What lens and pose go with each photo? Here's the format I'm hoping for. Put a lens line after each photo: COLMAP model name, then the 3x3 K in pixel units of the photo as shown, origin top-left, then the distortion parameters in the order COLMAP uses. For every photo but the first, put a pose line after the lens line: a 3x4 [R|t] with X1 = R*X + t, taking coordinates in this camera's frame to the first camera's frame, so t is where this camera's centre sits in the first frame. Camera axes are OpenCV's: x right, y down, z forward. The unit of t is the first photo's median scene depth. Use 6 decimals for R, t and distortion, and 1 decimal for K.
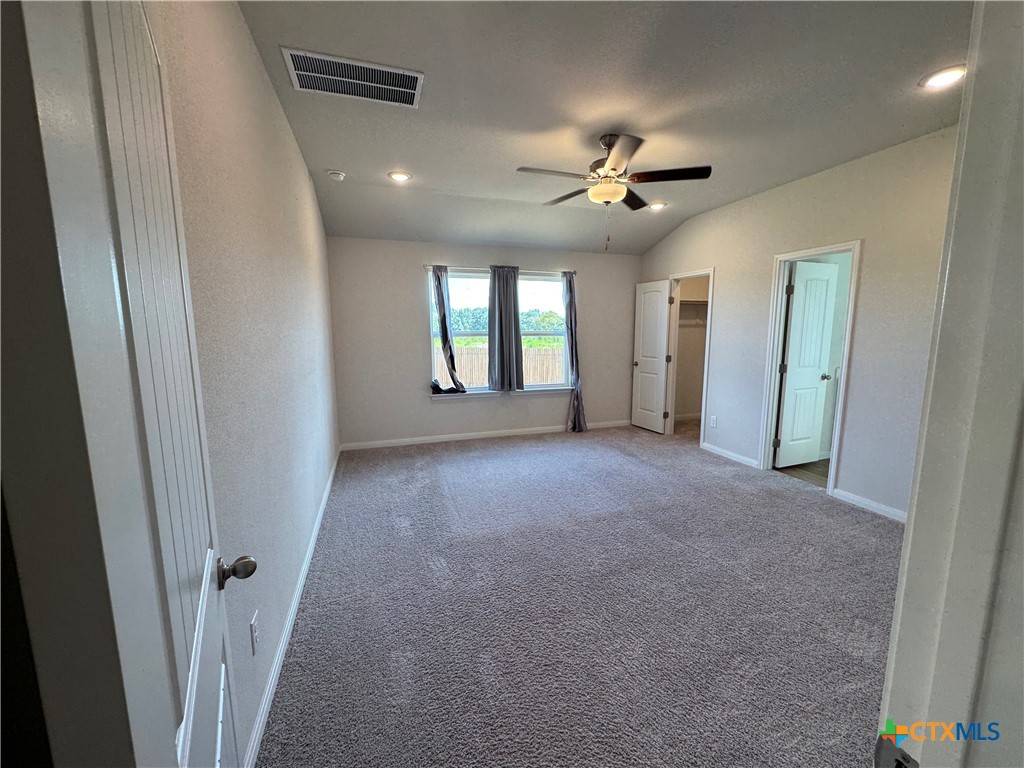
lens RADIAL K [[410.9, 0, 515.0], [0, 410.9, 383.3], [0, 0, 1]] dist [-0.005117, 0.001155]
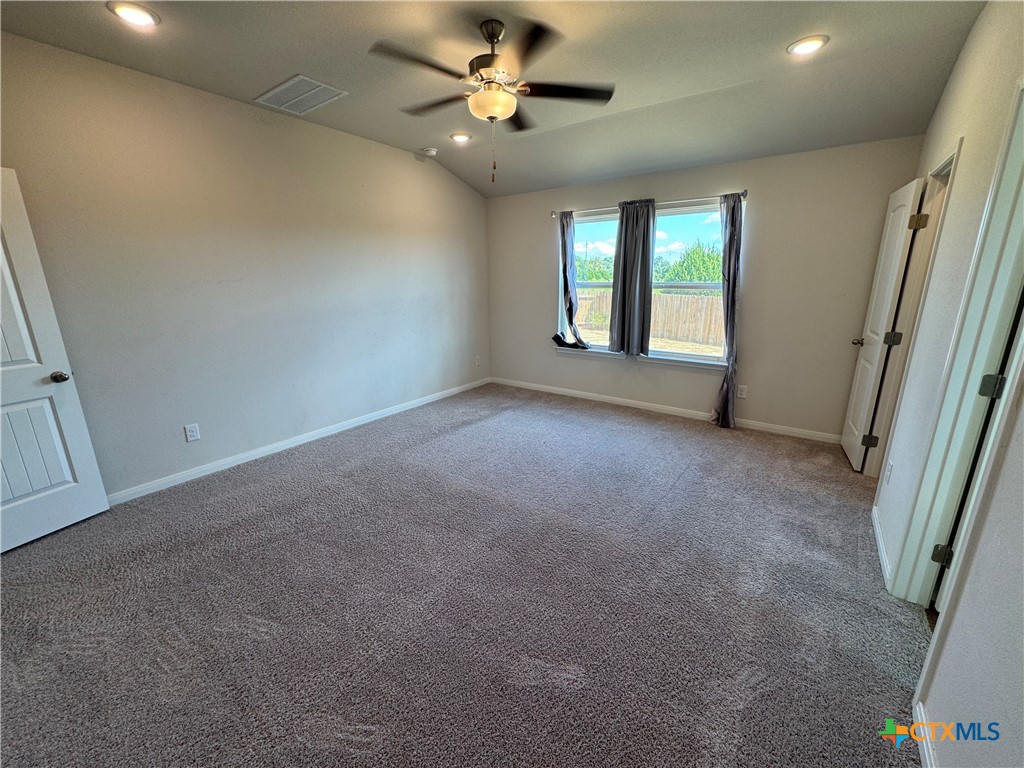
lens RADIAL K [[410.9, 0, 517.4], [0, 410.9, 381.3], [0, 0, 1]] dist [-0.005117, 0.001155]
pose [[0.581700, 0.193950, -0.789942, 0.541543], [-0.105488, 0.980943, 0.163166, -0.041593], [0.806534, -0.011585, 0.591074, 0.319663]]
